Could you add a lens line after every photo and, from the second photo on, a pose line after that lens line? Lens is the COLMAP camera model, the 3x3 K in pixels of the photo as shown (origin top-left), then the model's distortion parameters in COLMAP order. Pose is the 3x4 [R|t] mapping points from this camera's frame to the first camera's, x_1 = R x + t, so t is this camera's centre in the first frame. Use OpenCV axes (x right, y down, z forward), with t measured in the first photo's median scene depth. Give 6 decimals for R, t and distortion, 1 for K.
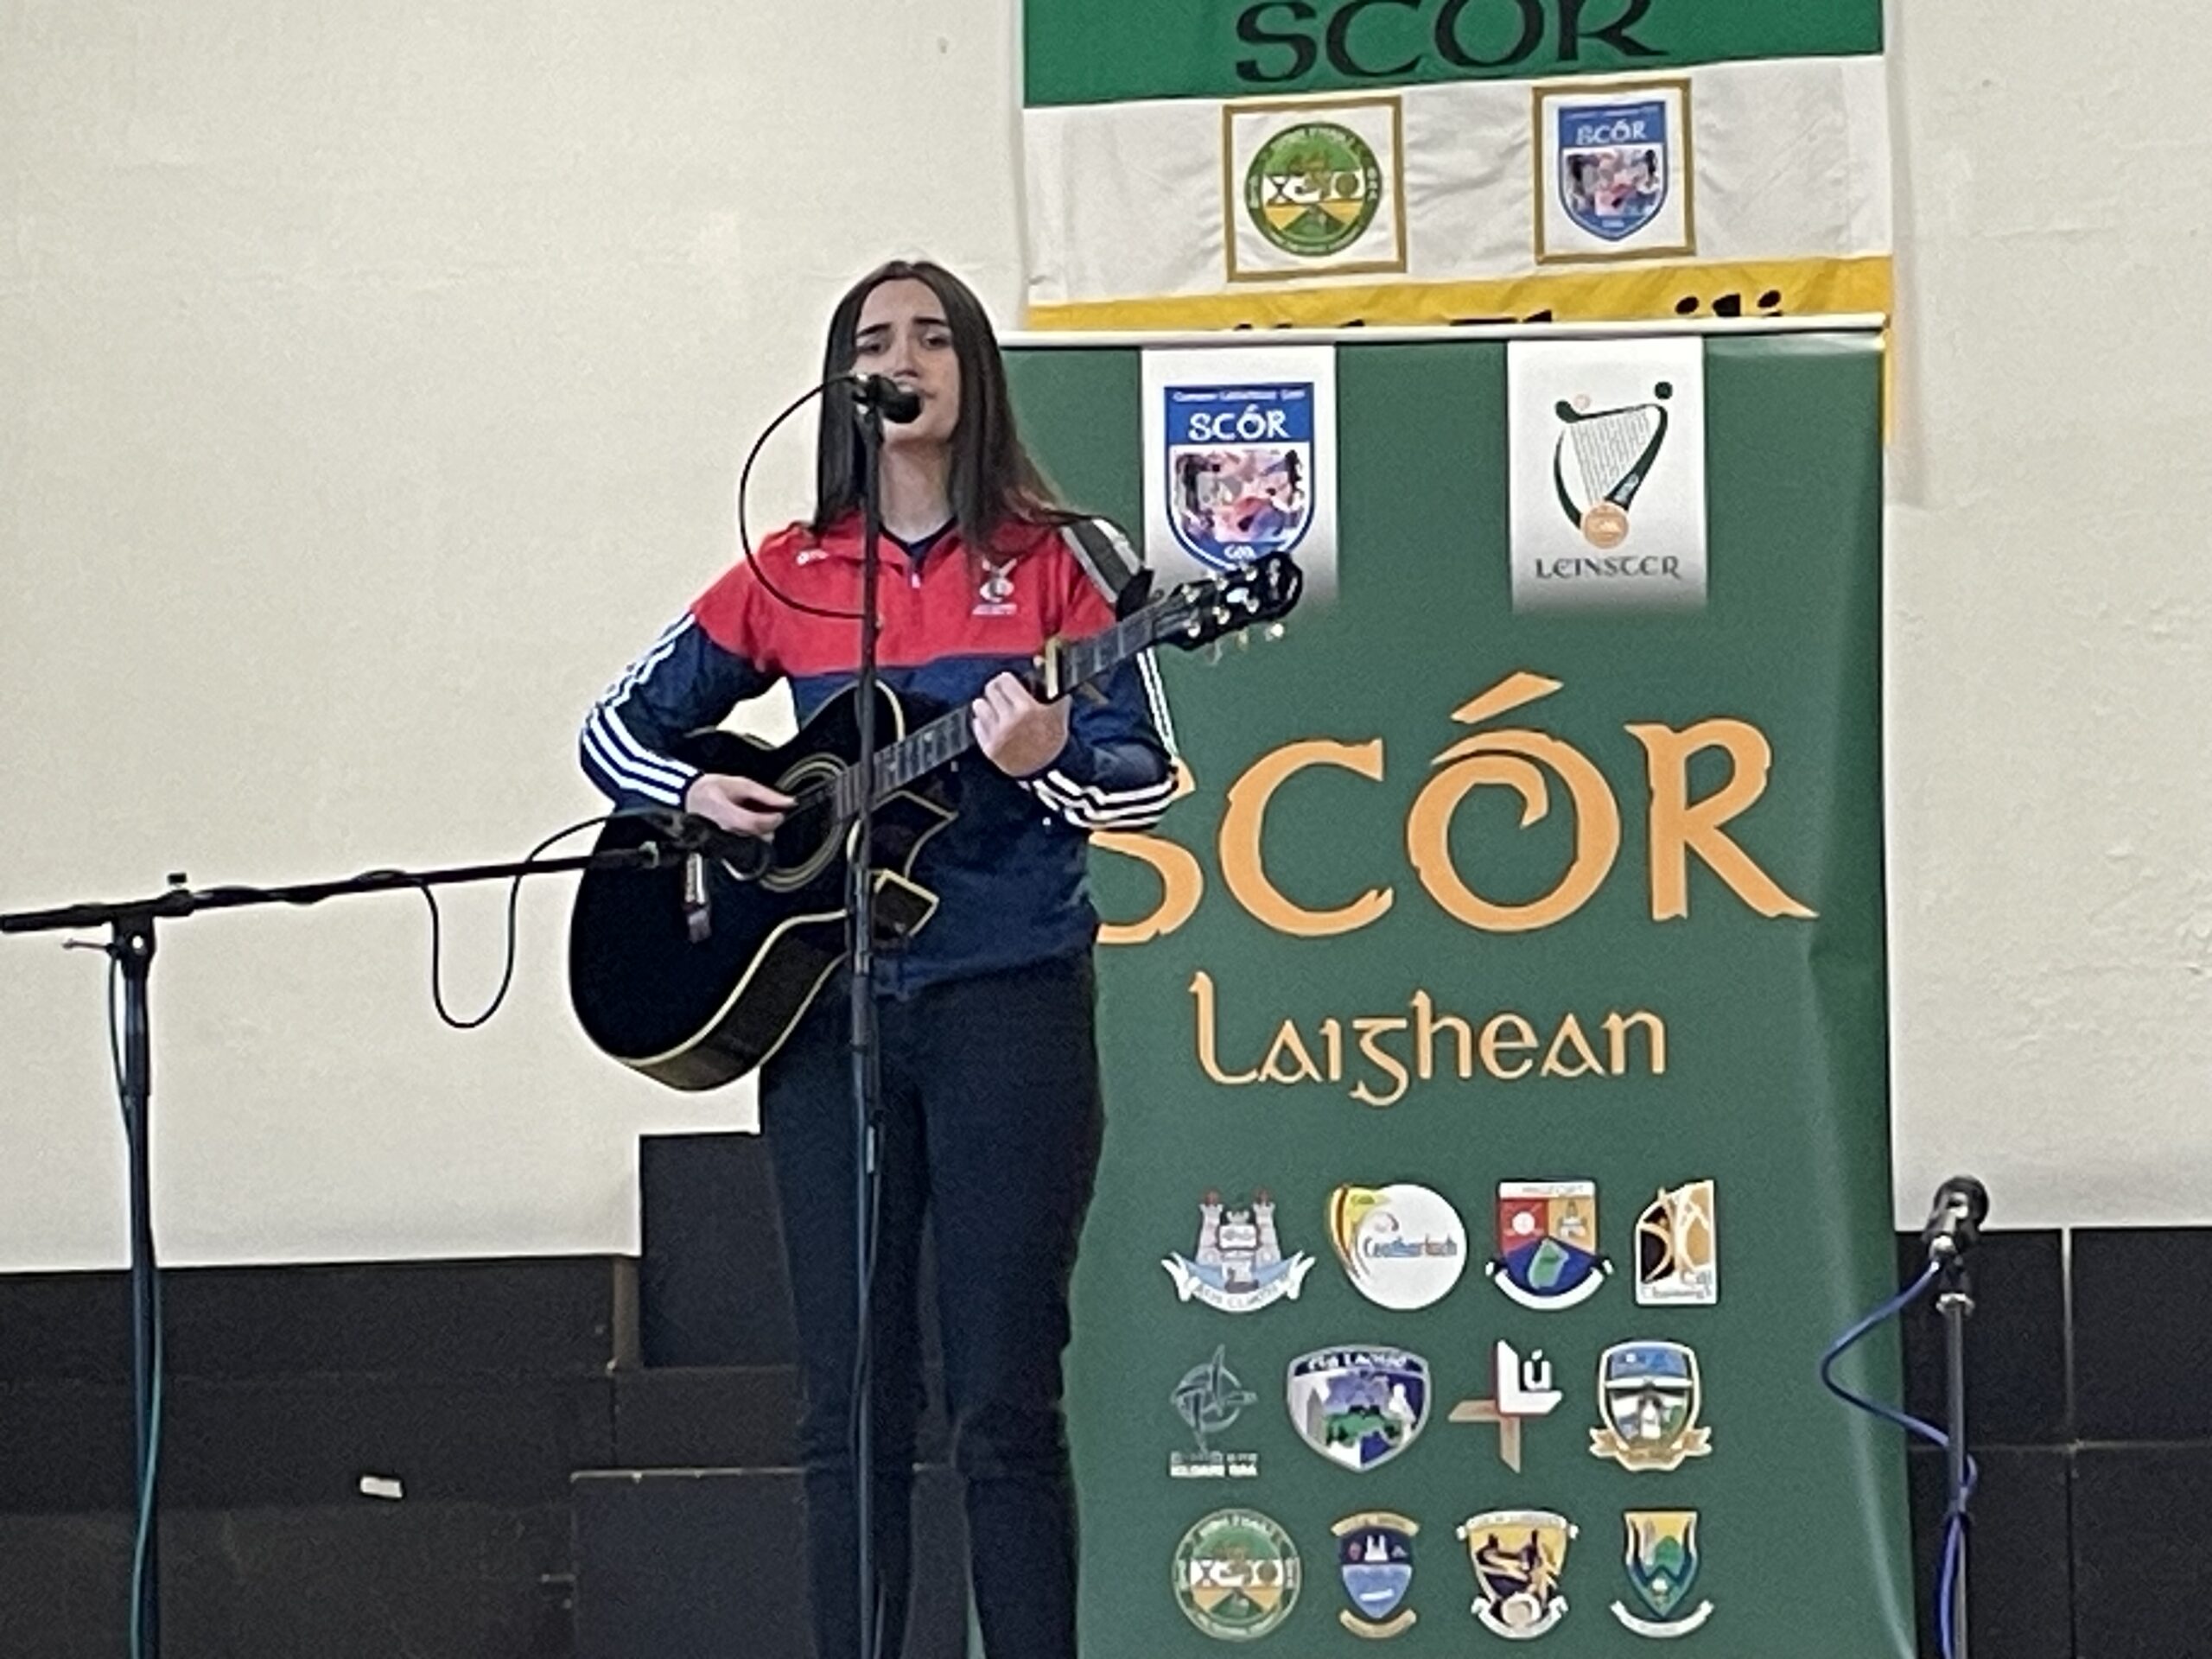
lens RADIAL K [[7370.8, 0, 1106.0], [0, 7370.8, 829.5], [0, 0, 1]] dist [0.129960, -3.354524]
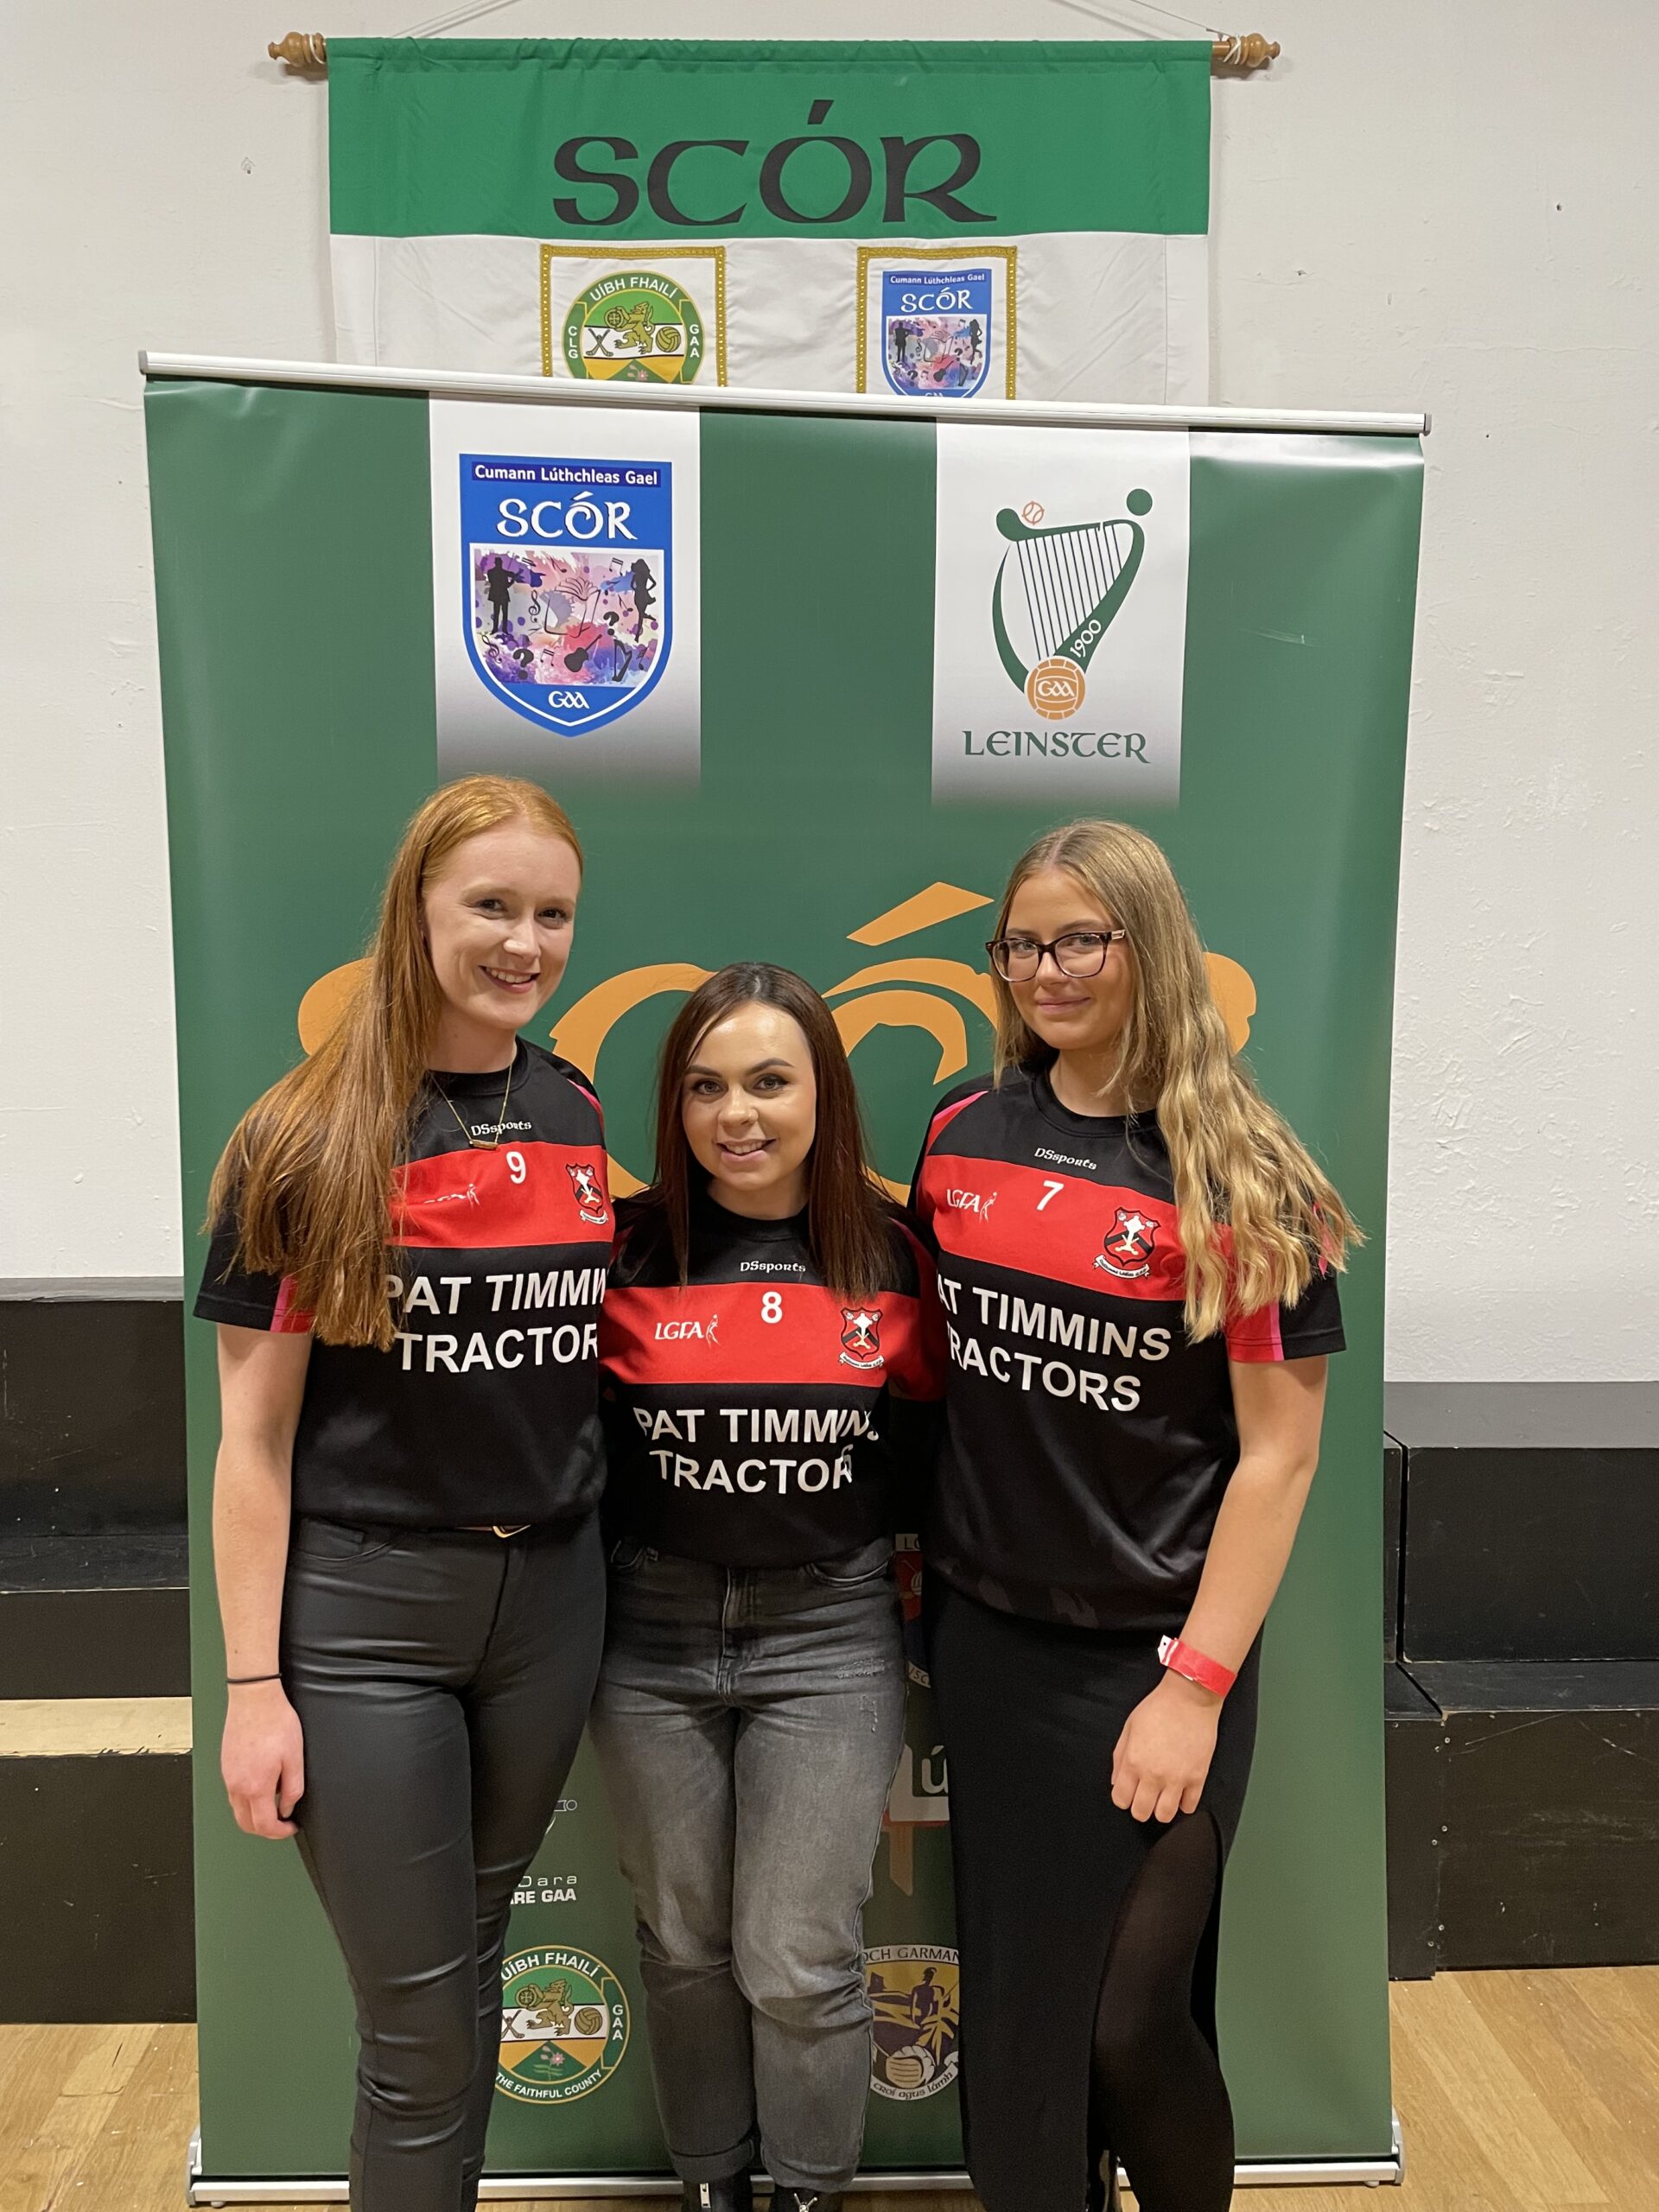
lens RADIAL K [[1771.5, 0, 829.5], [0, 1771.5, 1106.0], [0, 0, 1]] dist [0.102110, -0.114178]
pose [[0.983495, 0.004550, 0.180879, 0.010881], [-0.032453, 0.987908, 0.151606, -0.023417], [-0.178002, -0.154973, 0.971750, 0.750615]]
